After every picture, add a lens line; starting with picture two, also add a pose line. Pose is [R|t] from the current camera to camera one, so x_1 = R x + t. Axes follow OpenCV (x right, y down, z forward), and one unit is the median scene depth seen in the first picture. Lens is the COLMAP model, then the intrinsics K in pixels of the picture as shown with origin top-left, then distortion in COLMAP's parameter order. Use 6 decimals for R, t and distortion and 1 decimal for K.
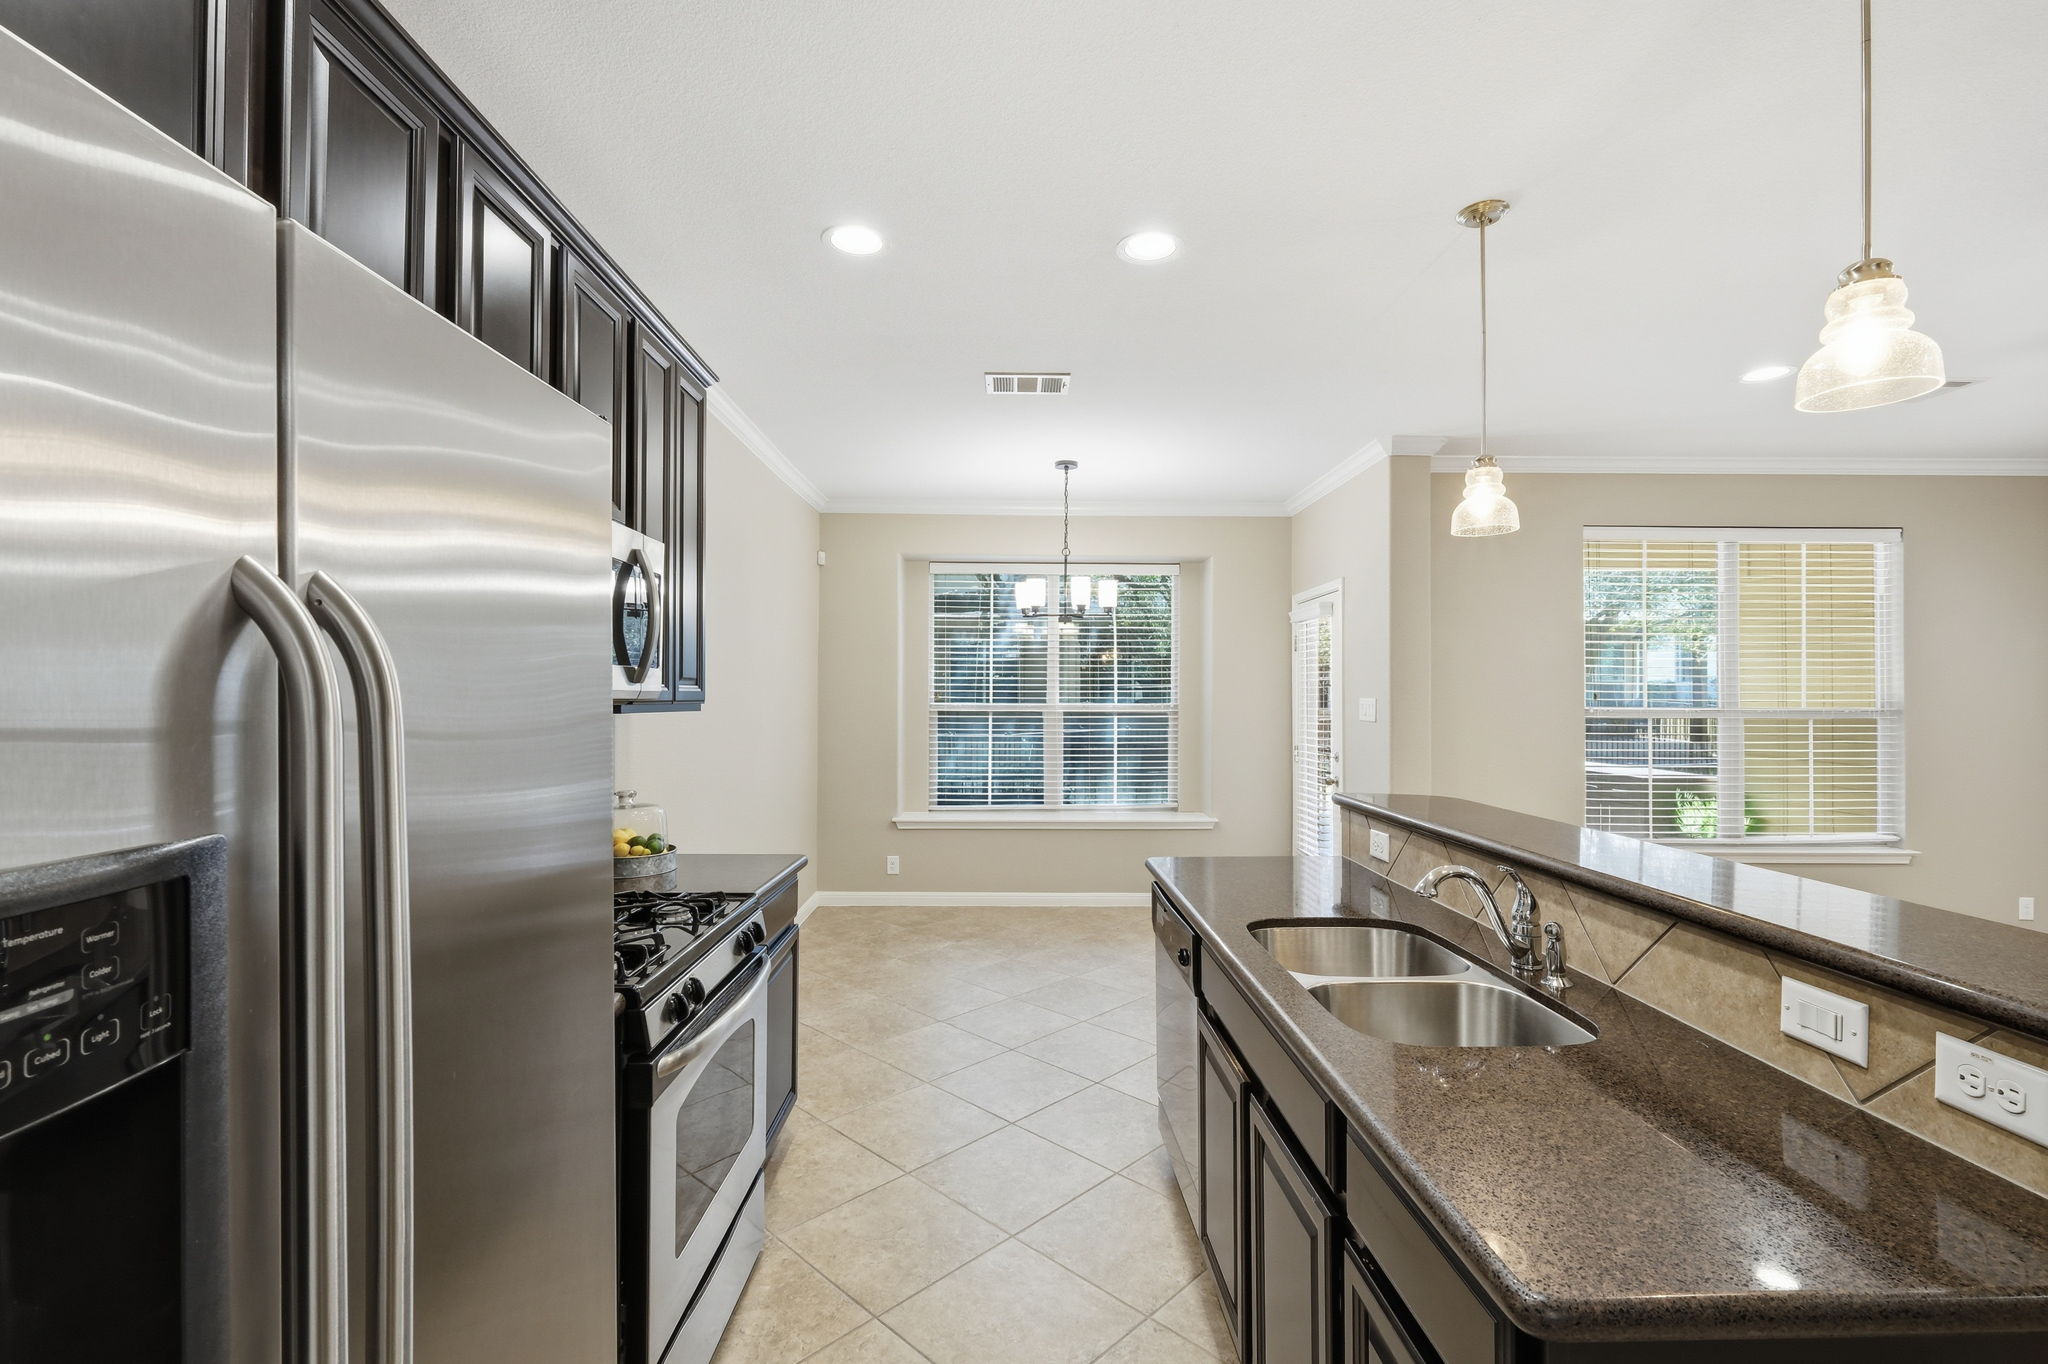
lens RADIAL K [[901.7, 0, 1028.5], [0, 901.7, 694.7], [0, 0, 1]] dist [-0.004875, 0.002365]
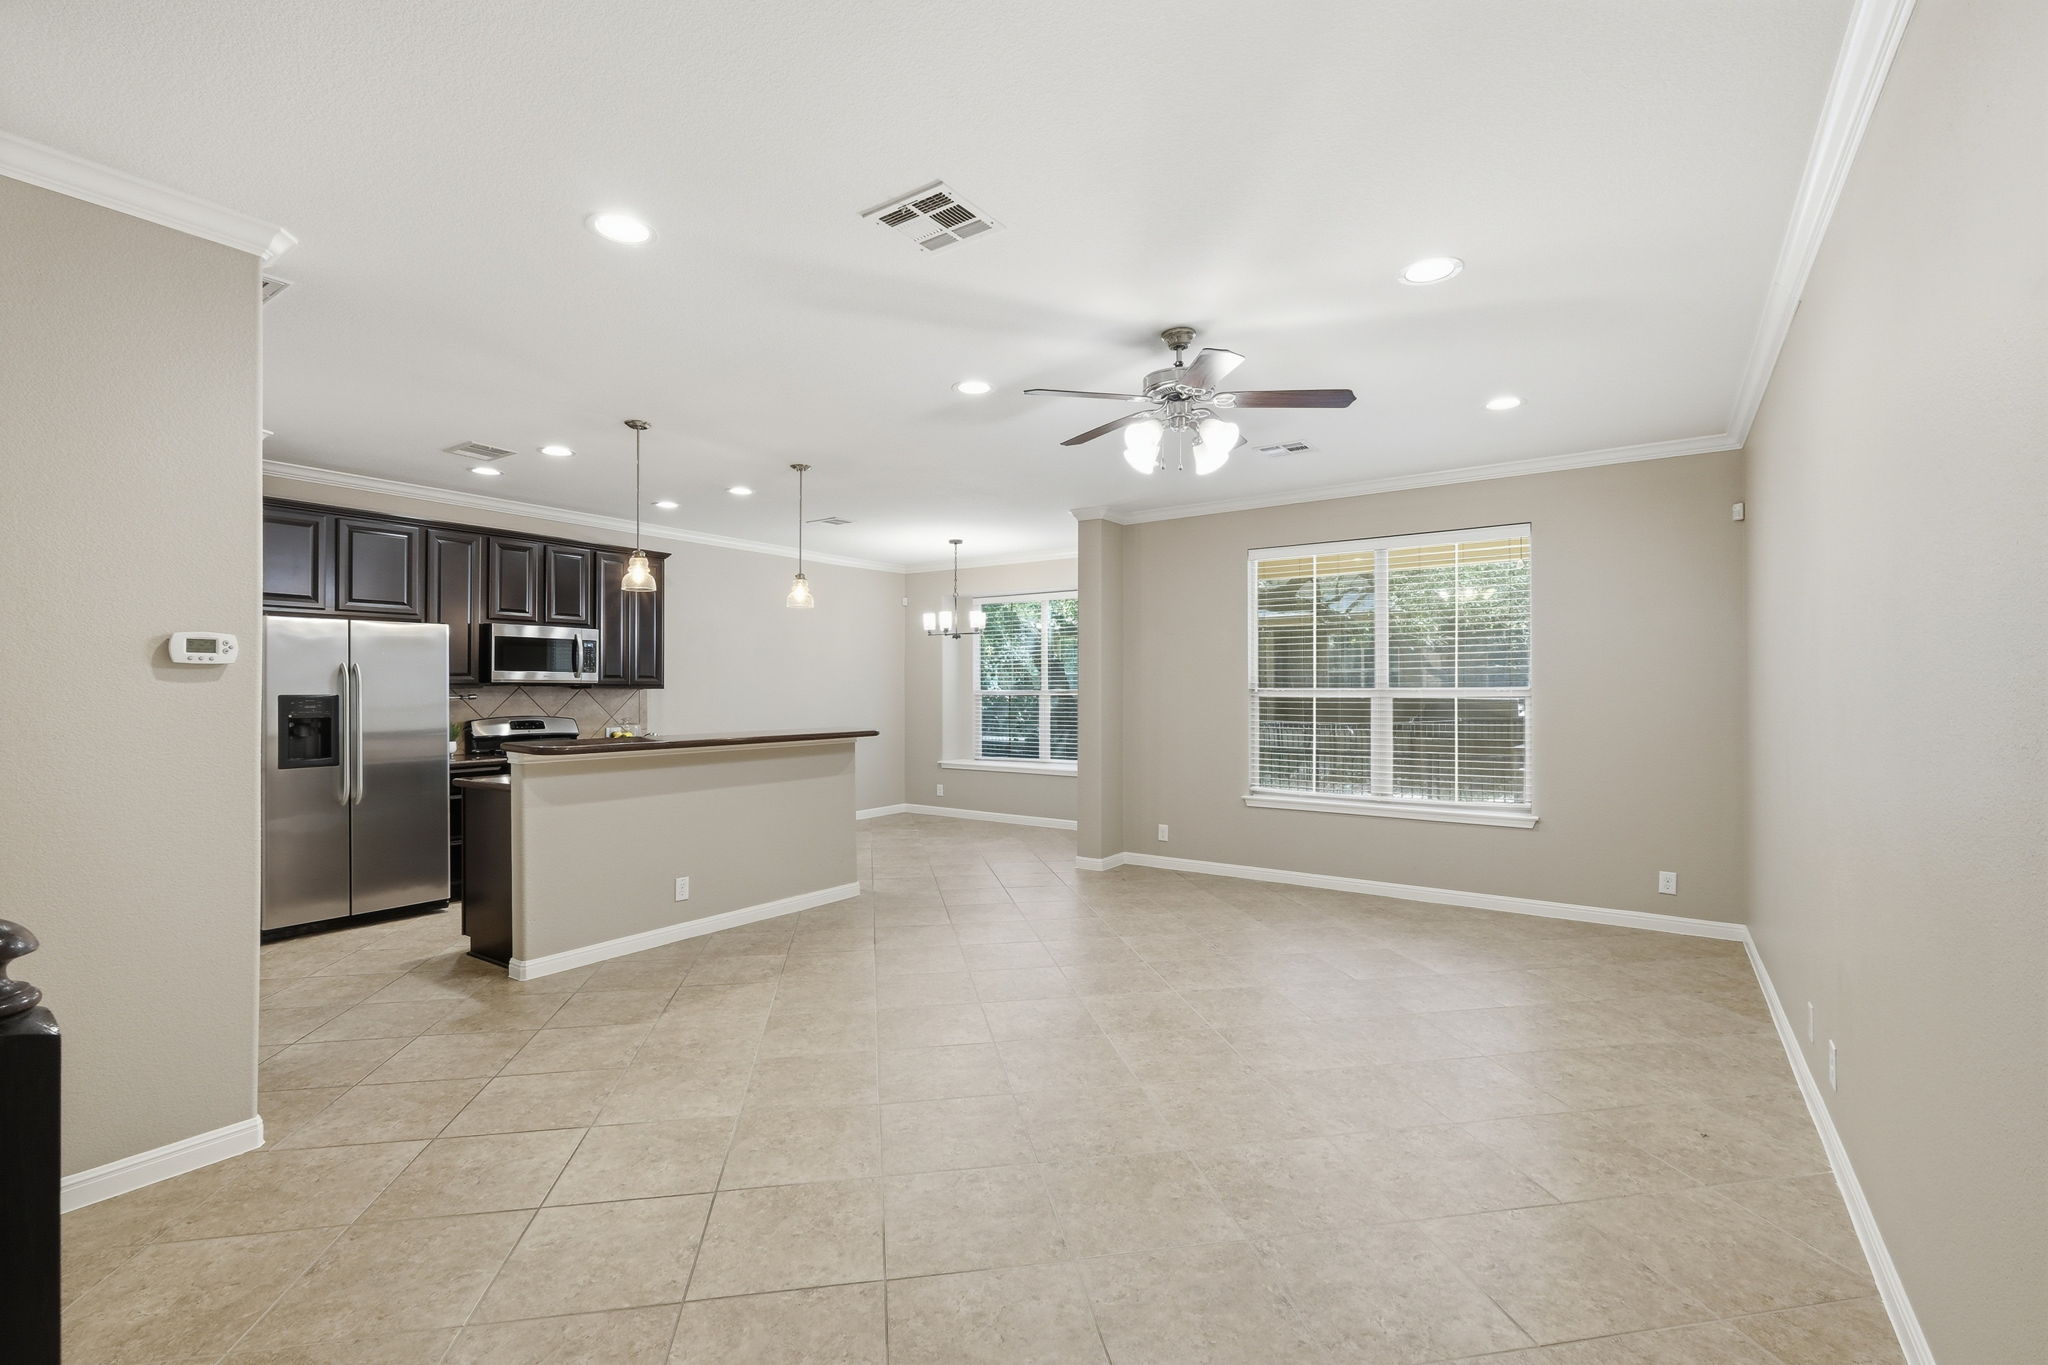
lens RADIAL K [[901.7, 0, 1016.7], [0, 901.7, 668.3], [0, 0, 1]] dist [-0.004875, 0.002365]
pose [[0.804021, -0.021655, -0.594207, 0.864718], [0.010064, 0.999689, -0.022815, 0.010538], [0.594516, 0.012363, 0.803989, -0.191858]]
